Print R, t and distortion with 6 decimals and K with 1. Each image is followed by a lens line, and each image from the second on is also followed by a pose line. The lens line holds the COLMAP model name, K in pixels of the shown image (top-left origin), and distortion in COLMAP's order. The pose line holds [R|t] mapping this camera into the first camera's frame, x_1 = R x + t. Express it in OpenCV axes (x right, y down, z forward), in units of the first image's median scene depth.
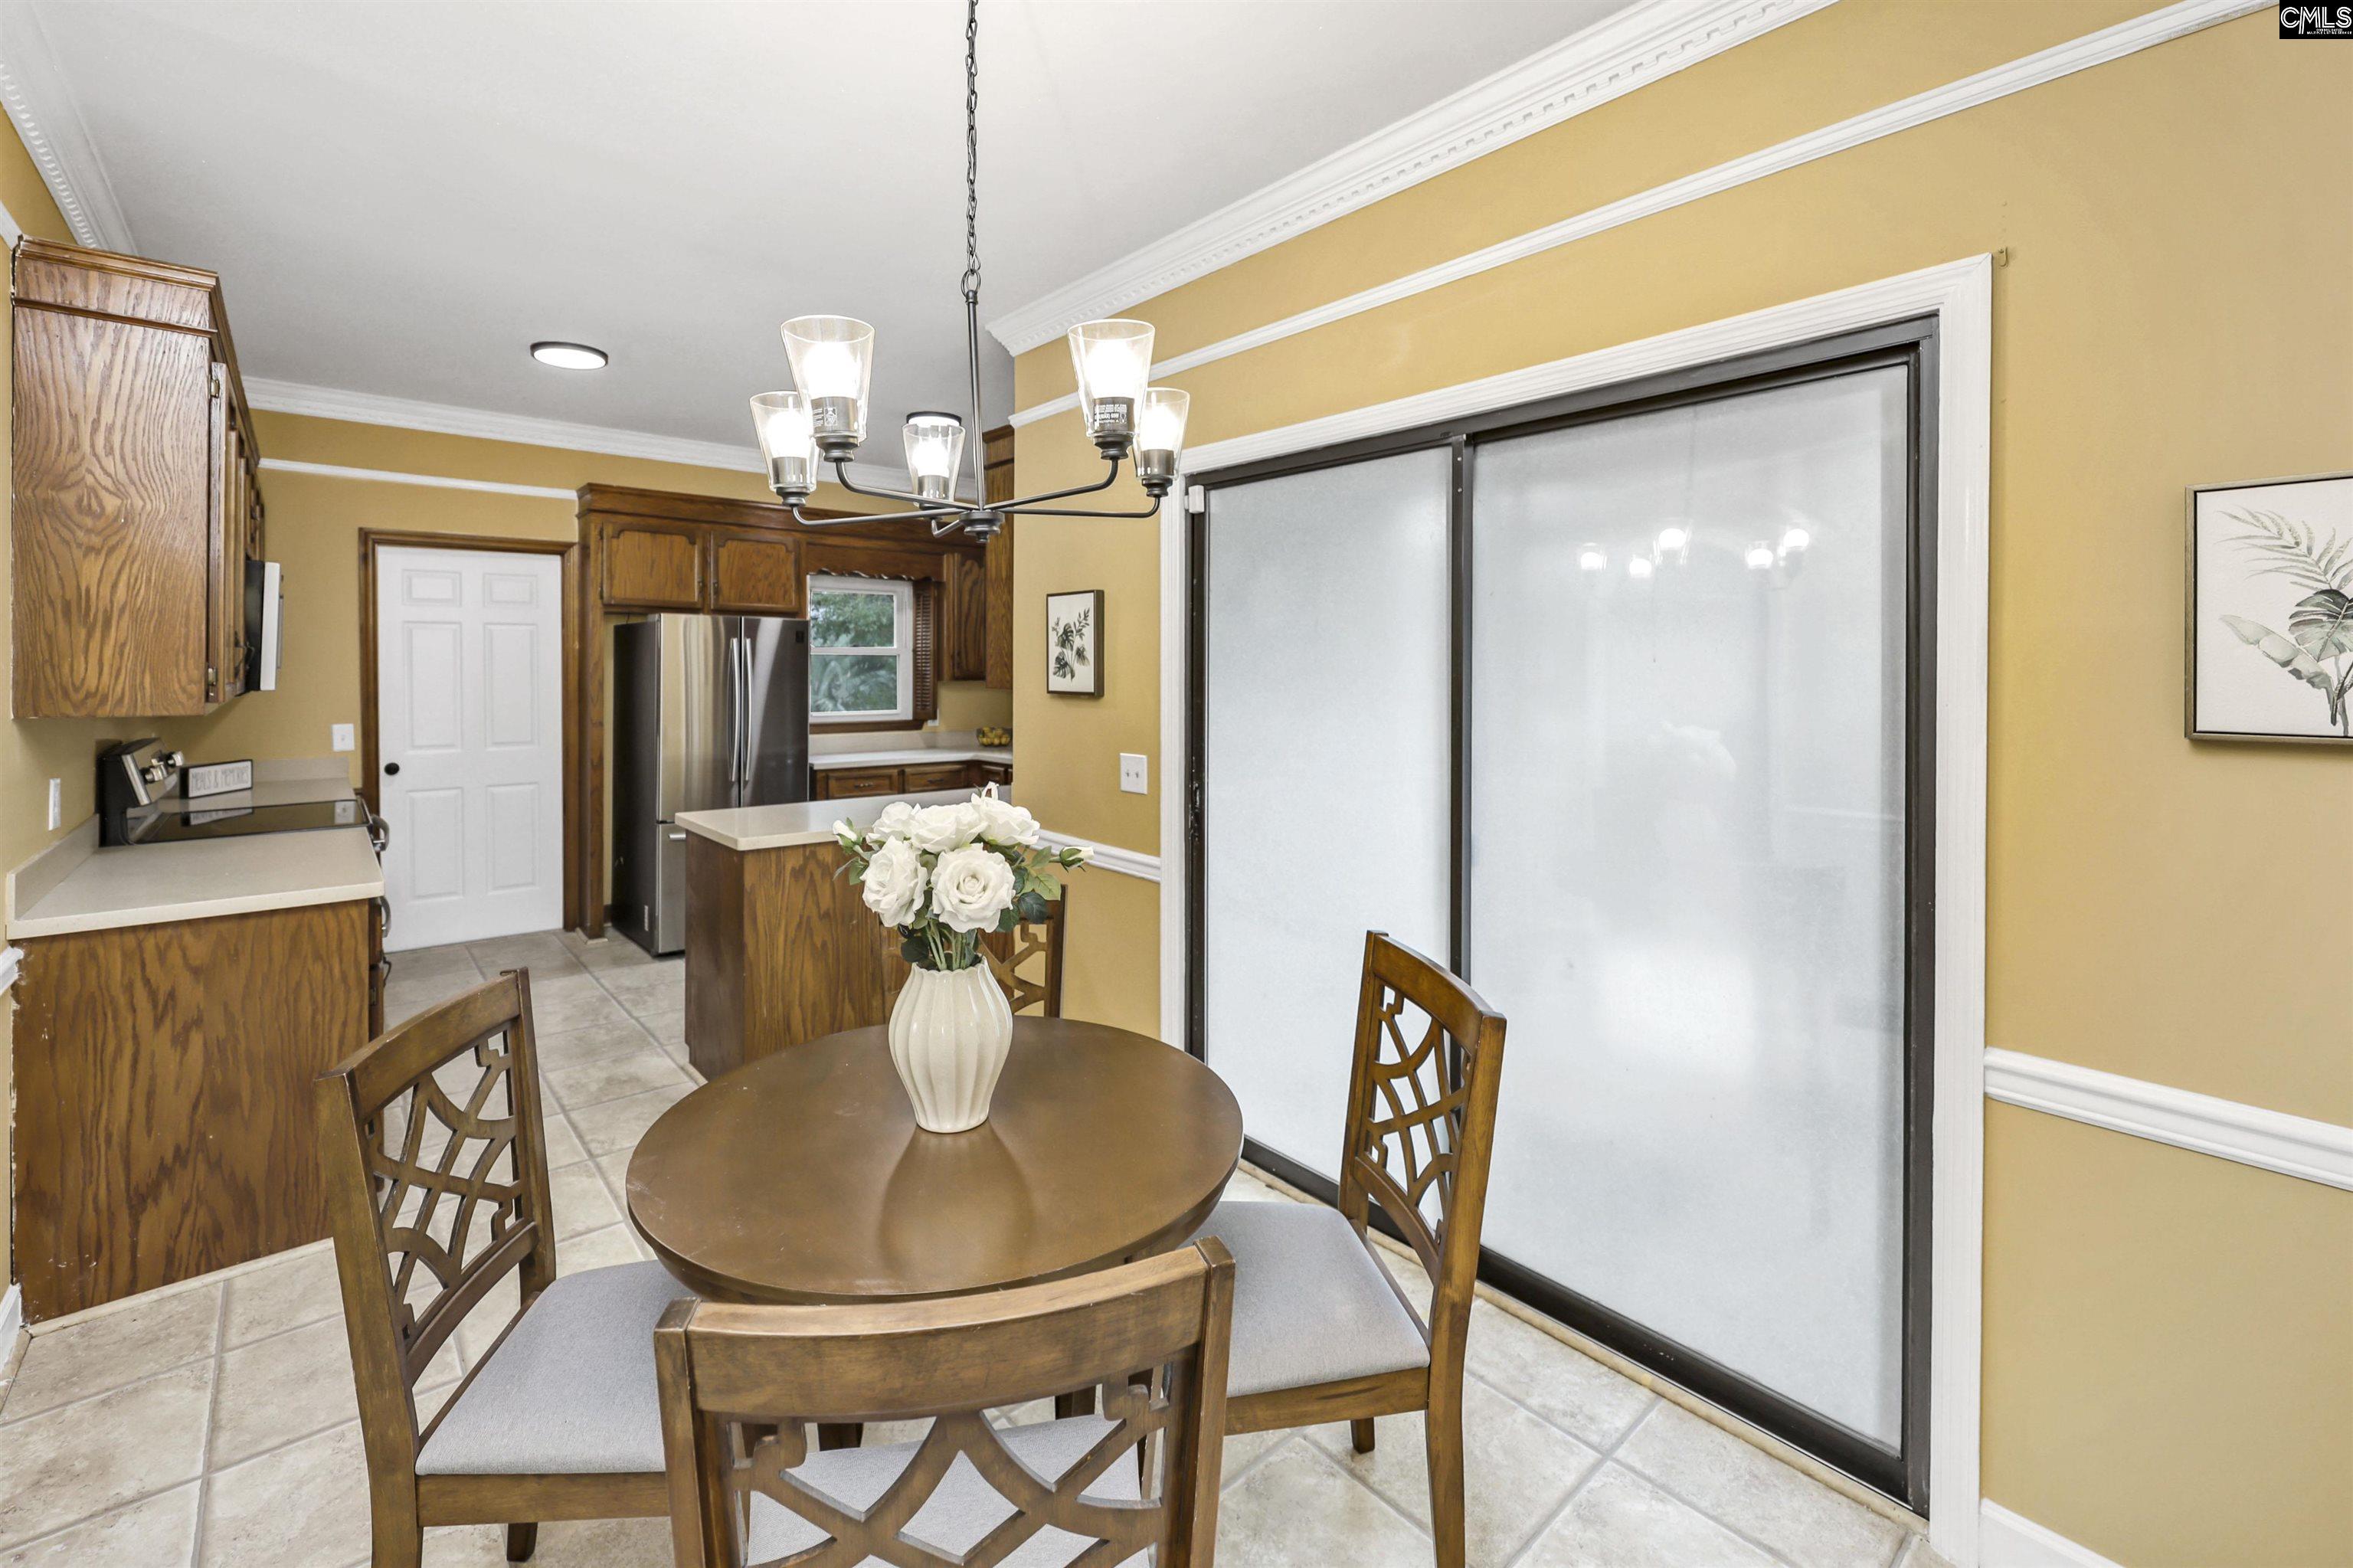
lens RADIAL K [[957.4, 0, 1171.2], [0, 957.4, 676.9], [0, 0, 1]] dist [-0.000696, -0.000166]
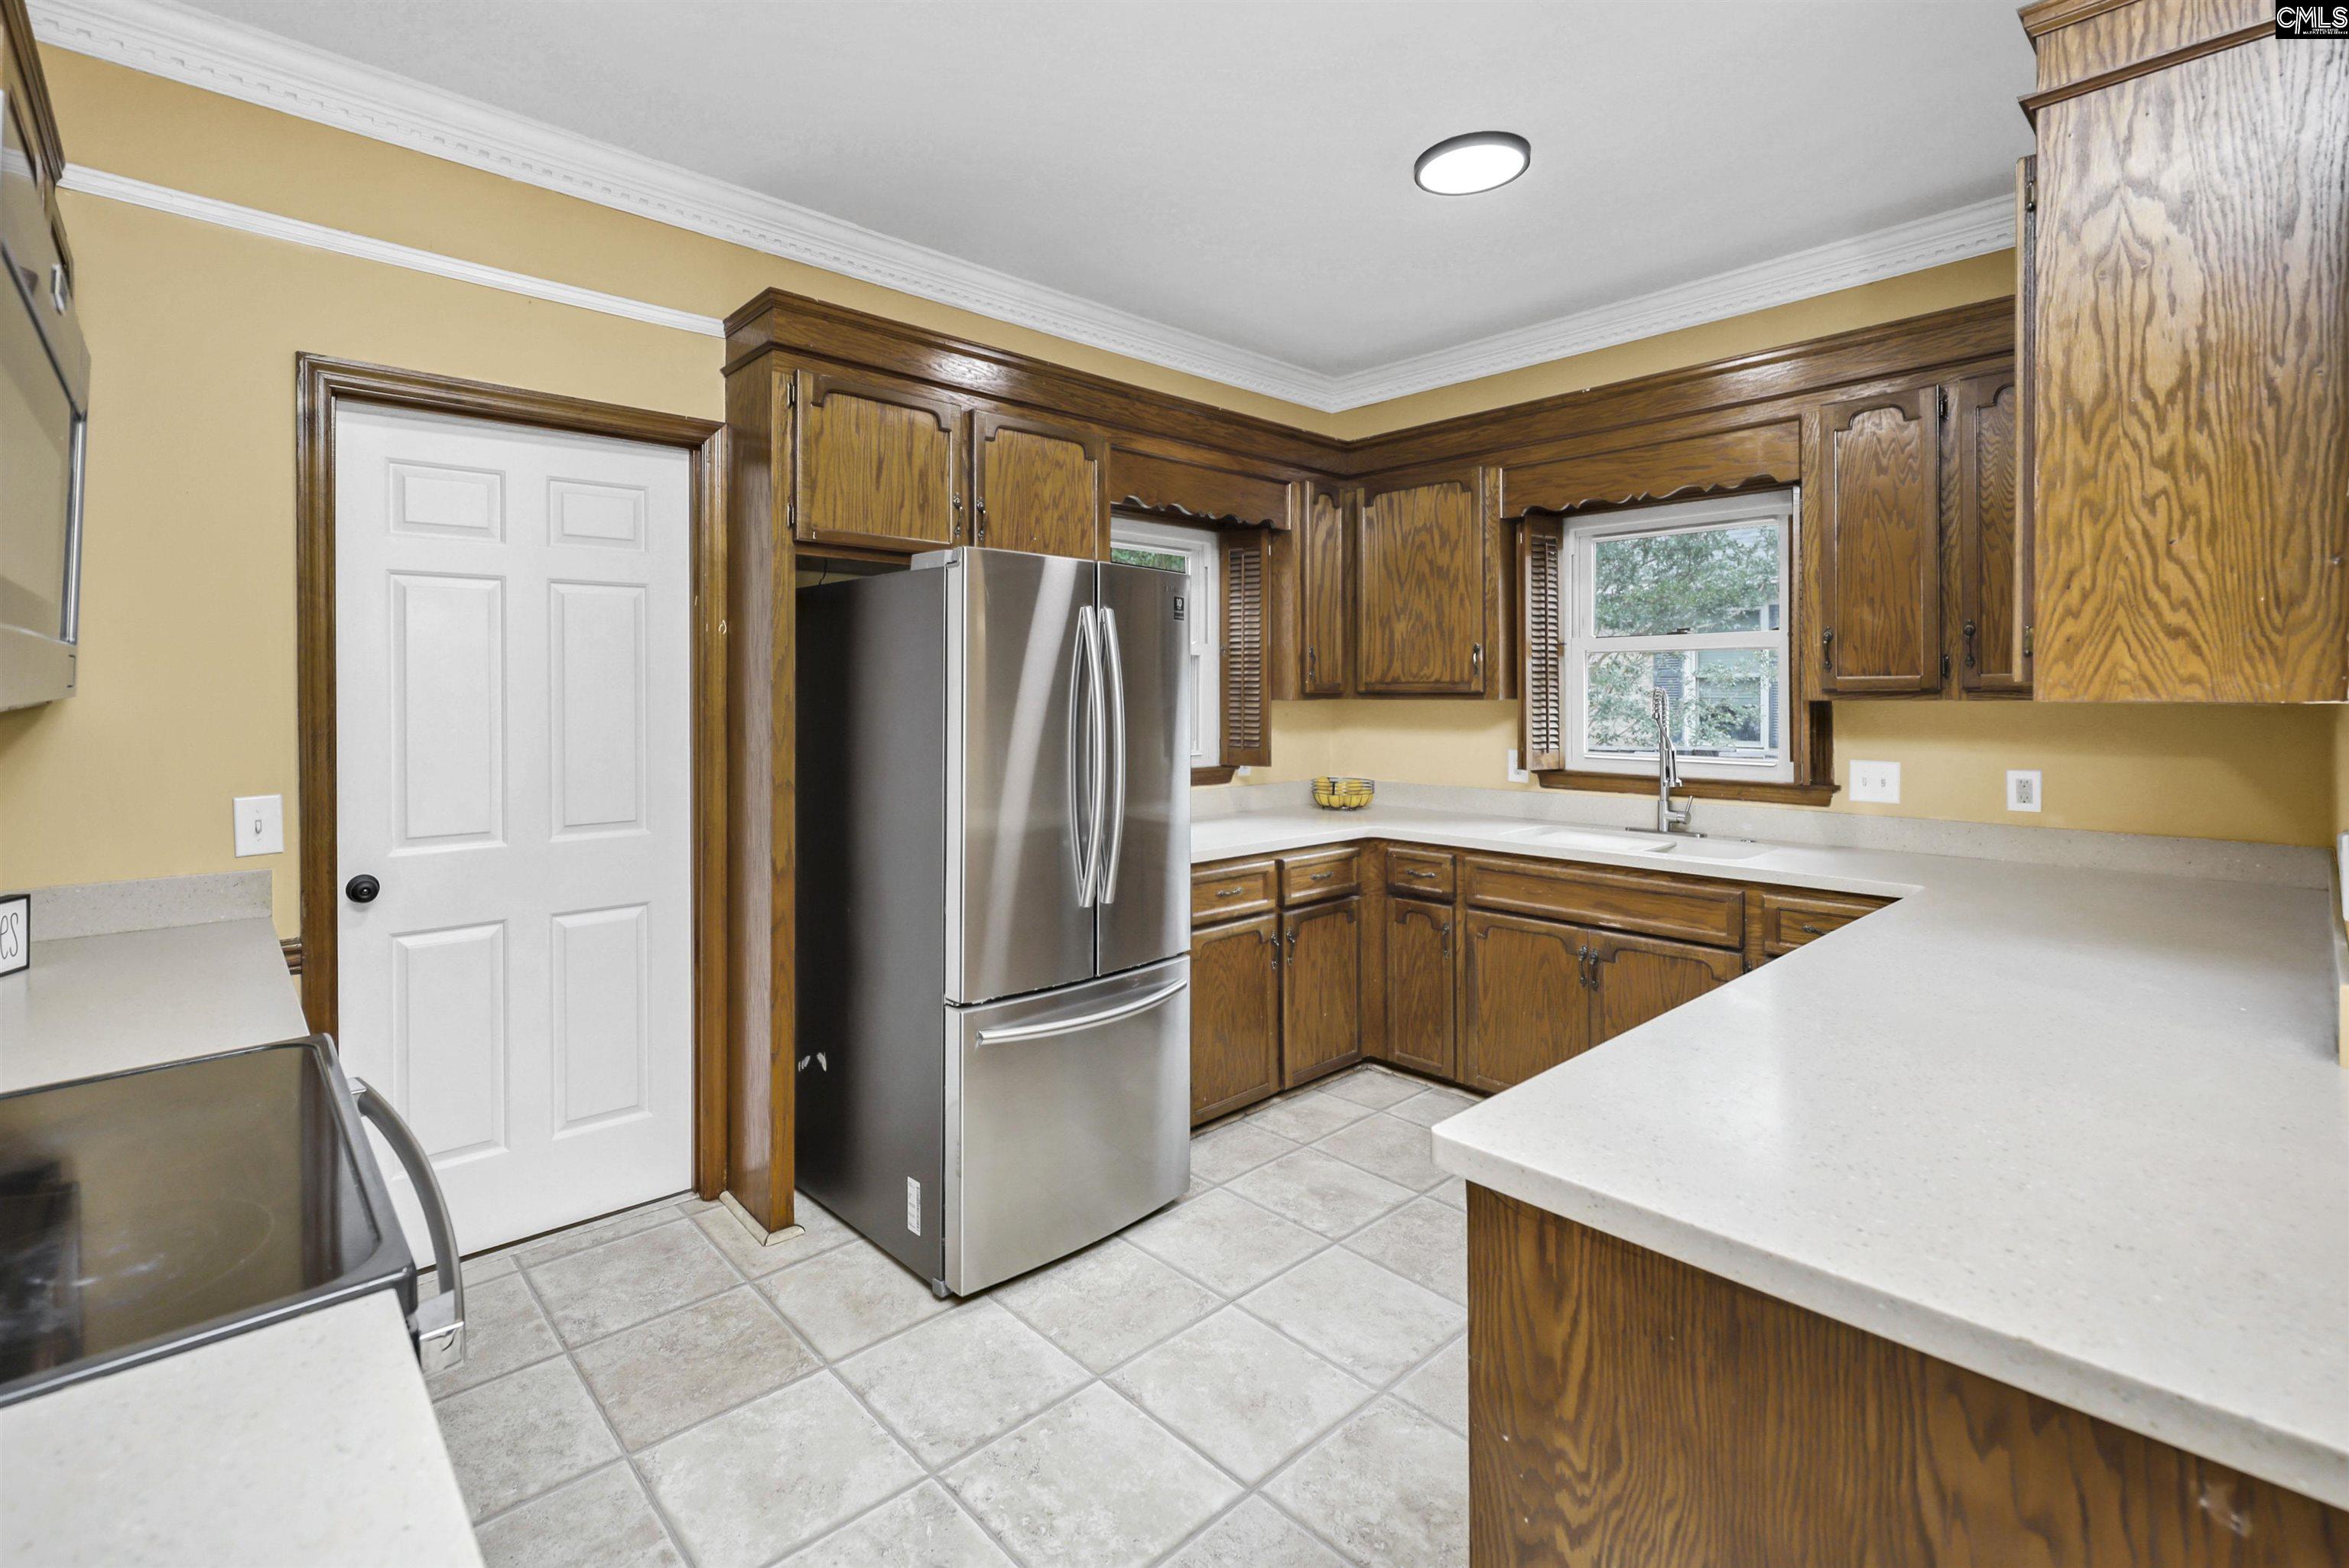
lens RADIAL K [[1052.6, 0, 1174.2], [0, 1052.6, 702.0], [0, 0, 1]] dist [-0.012341, 0.000539]
pose [[0.999496, -0.004382, 0.031445, -0.397548], [0.004408, 0.999990, -0.000747, 0.006865], [-0.031442, 0.000886, 0.999505, 0.438995]]
